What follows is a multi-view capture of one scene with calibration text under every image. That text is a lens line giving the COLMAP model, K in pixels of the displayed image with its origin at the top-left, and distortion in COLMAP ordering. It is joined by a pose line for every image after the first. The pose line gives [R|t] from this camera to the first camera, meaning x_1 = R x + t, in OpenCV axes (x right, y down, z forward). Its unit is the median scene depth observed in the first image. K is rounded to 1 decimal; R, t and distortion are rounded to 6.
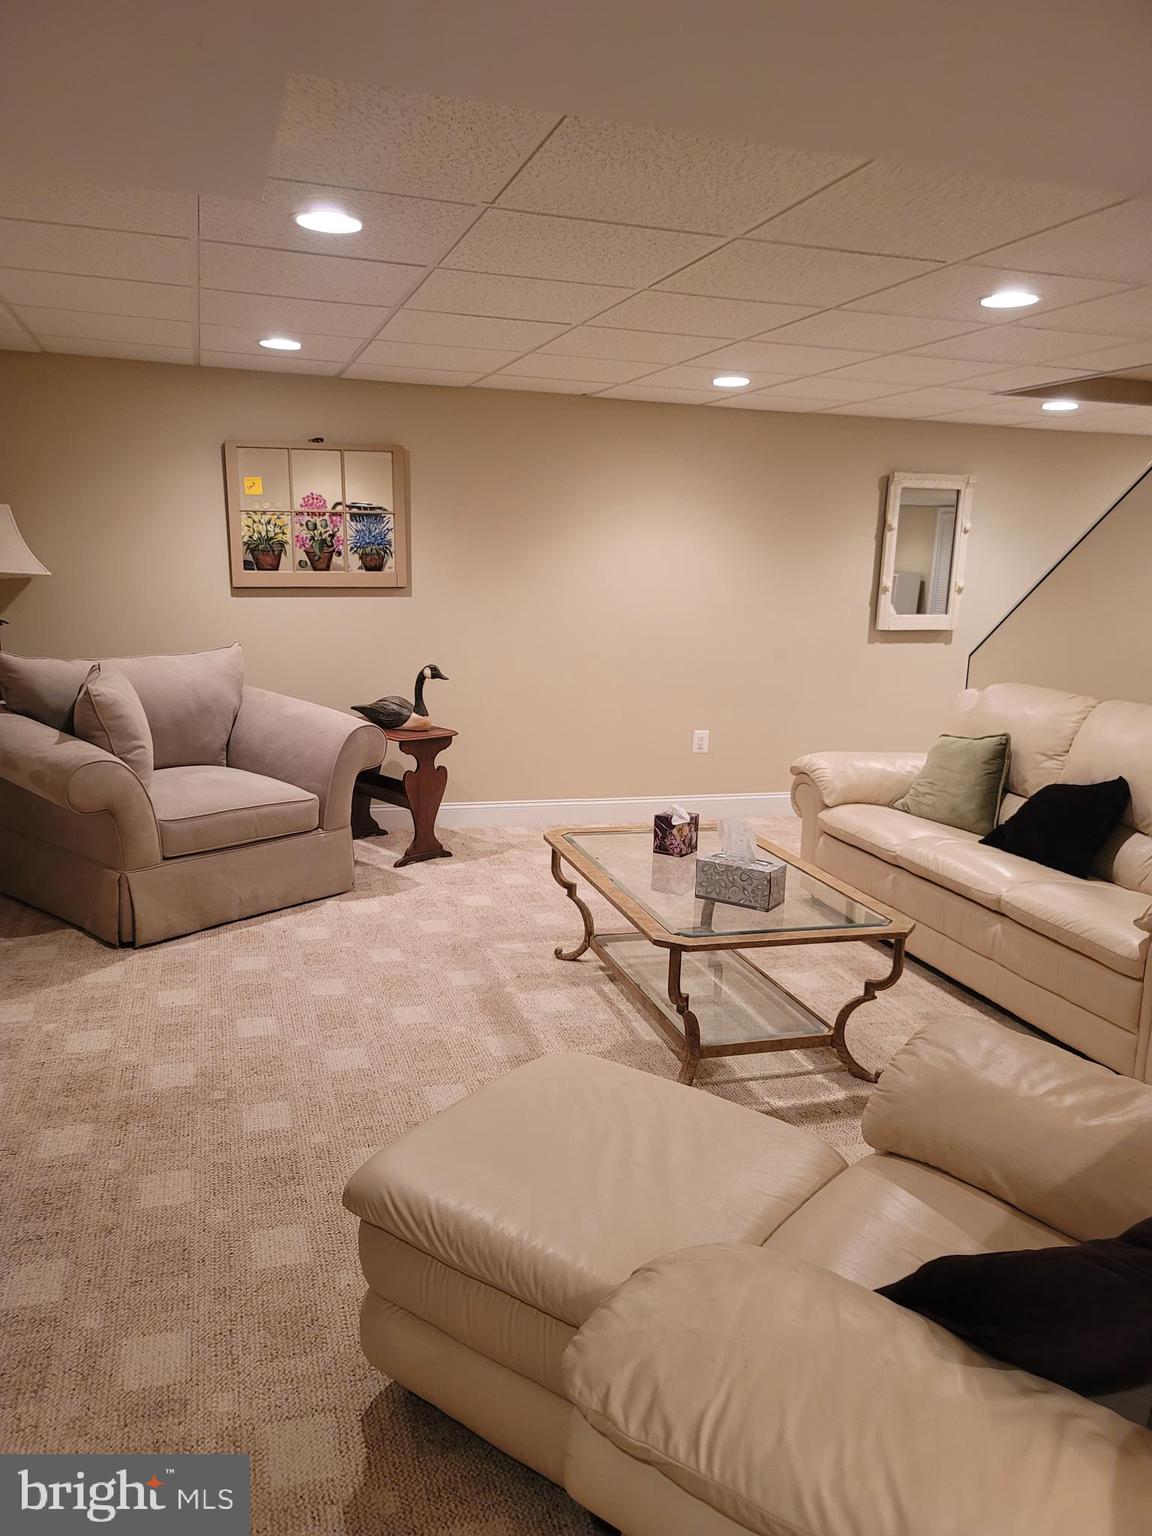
lens RADIAL K [[1134.7, 0, 563.9], [0, 1134.7, 790.0], [0, 0, 1]] dist [0.064051, -0.040929]
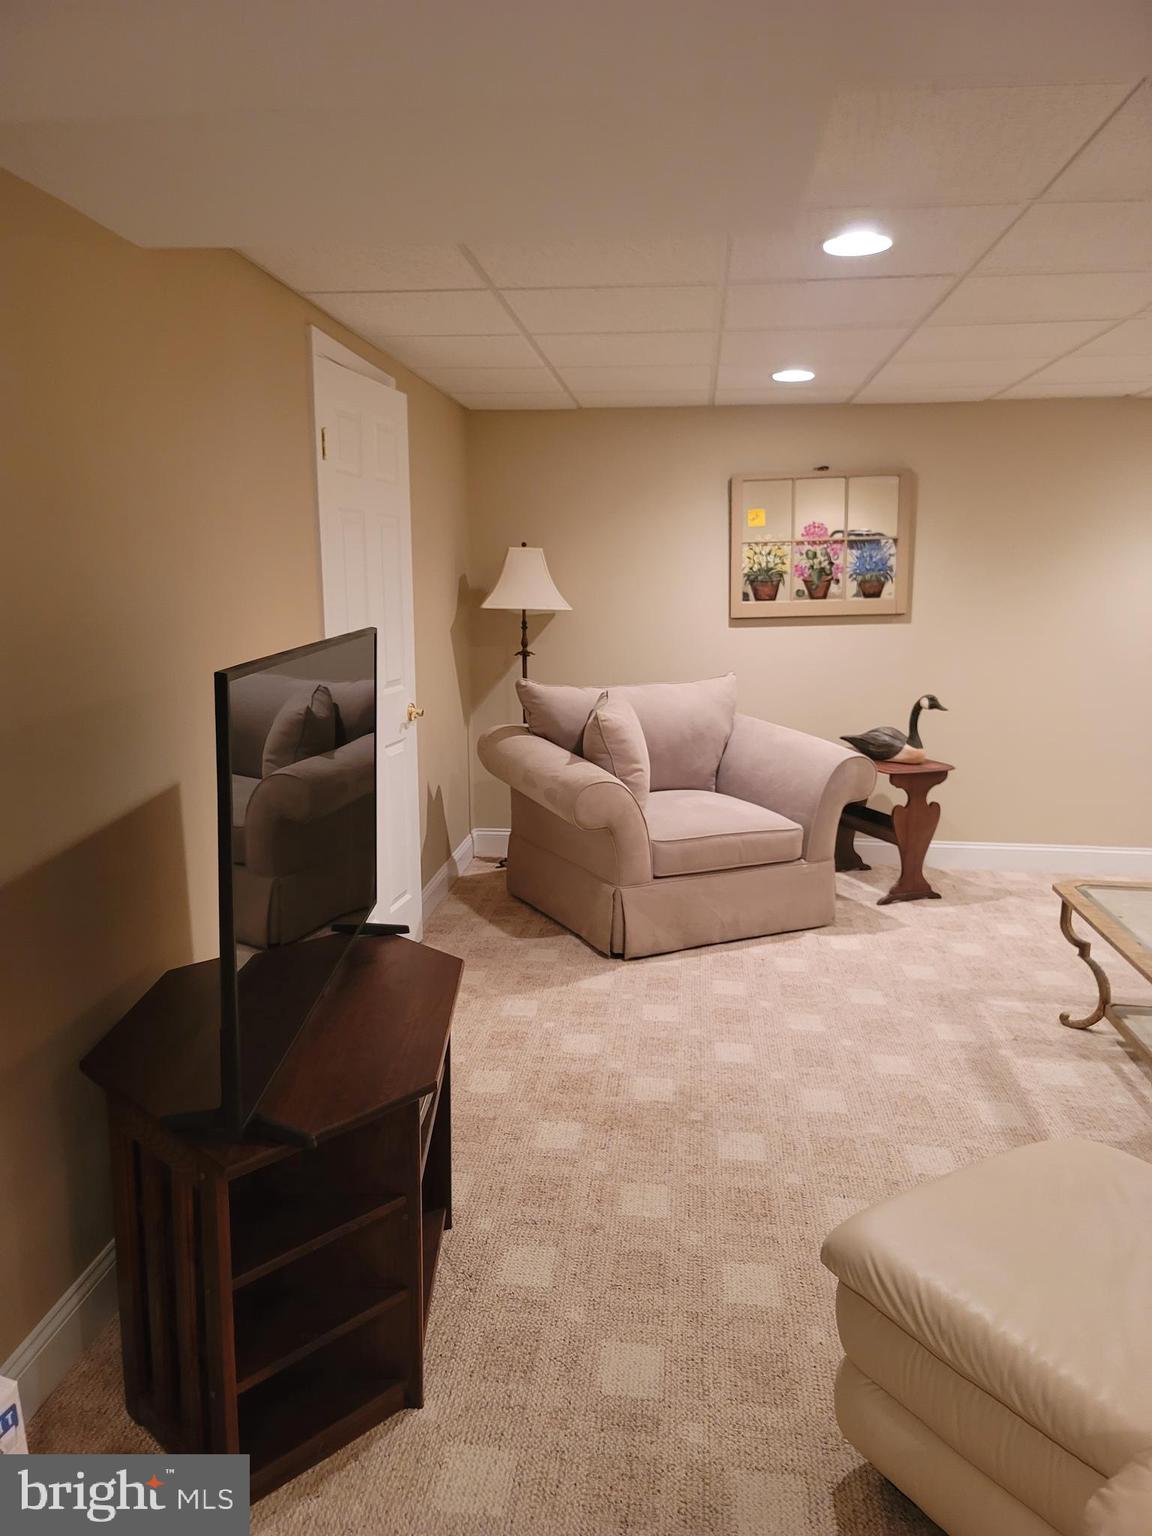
lens RADIAL K [[1134.7, 0, 567.3], [0, 1134.7, 794.6], [0, 0, 1]] dist [0.064051, -0.040929]
pose [[0.915375, 0.048329, -0.399692, -0.010493], [-0.056437, 0.998370, -0.008535, -0.002452], [0.398628, 0.030370, 0.916610, 0.012172]]
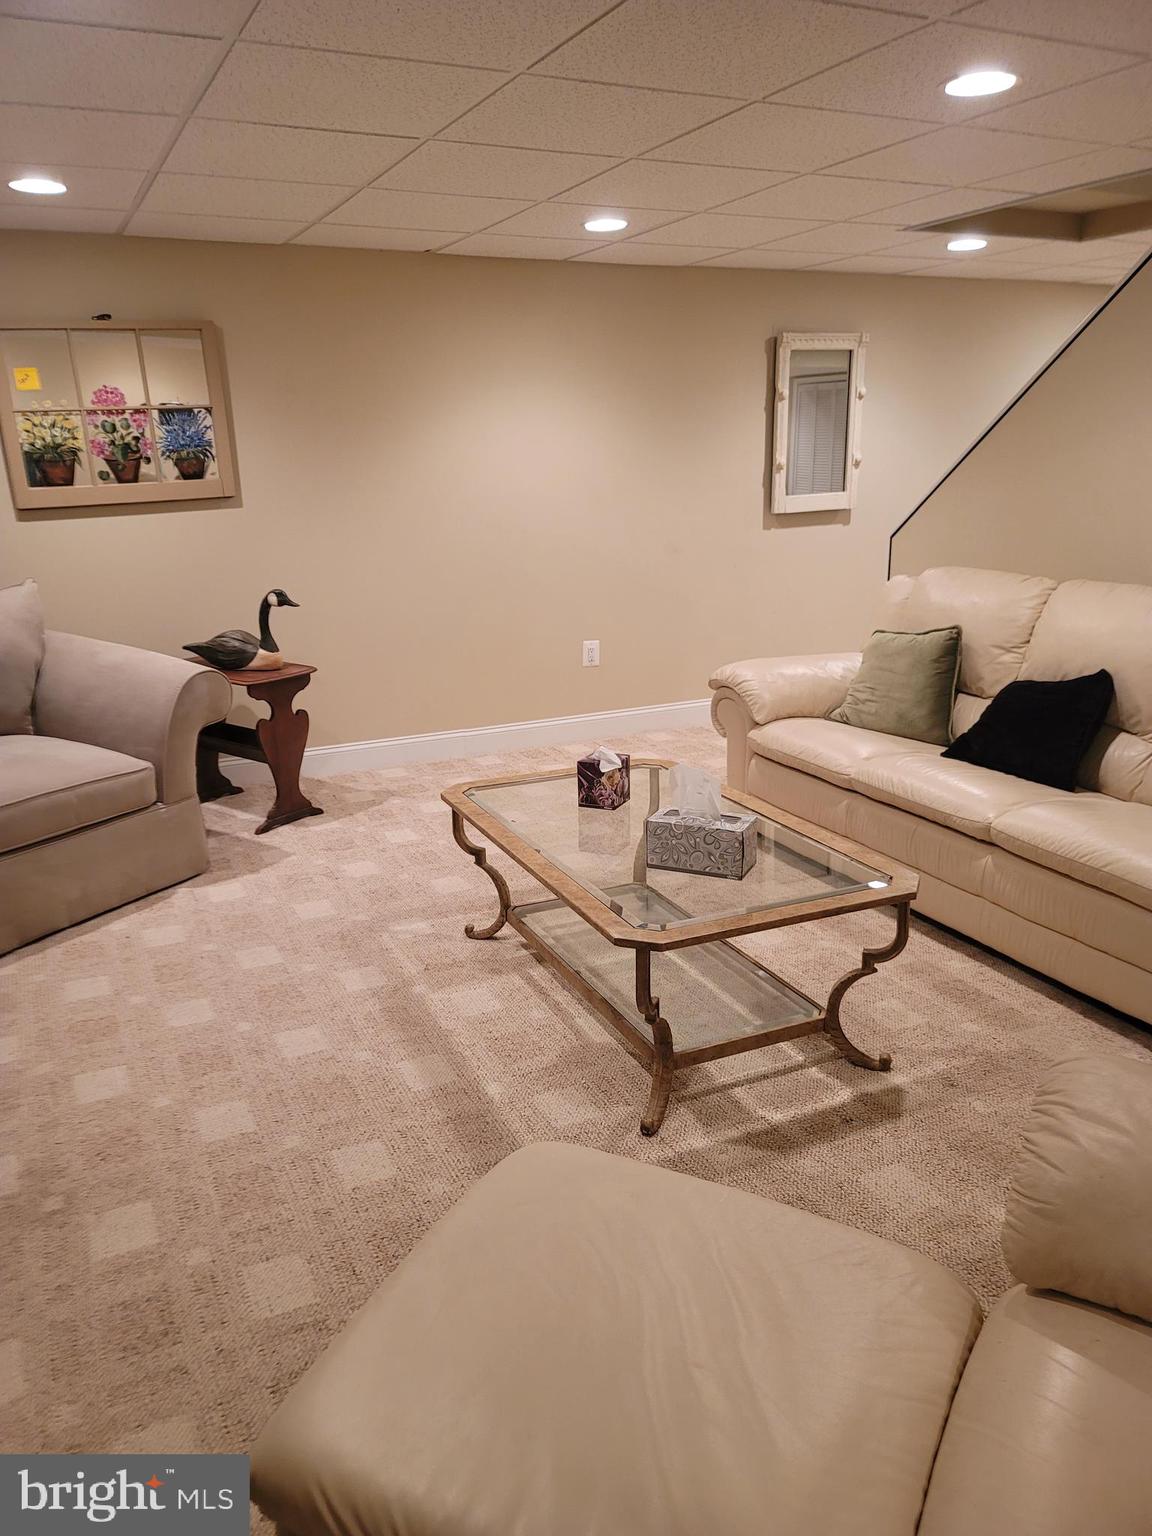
lens RADIAL K [[1134.7, 0, 545.4], [0, 1134.7, 781.1], [0, 0, 1]] dist [0.064051, -0.040929]
pose [[0.990344, -0.087844, 0.107245, -0.029467], [0.079079, 0.993372, 0.083420, -0.031213], [-0.113862, -0.074134, 0.990727, 0.173153]]
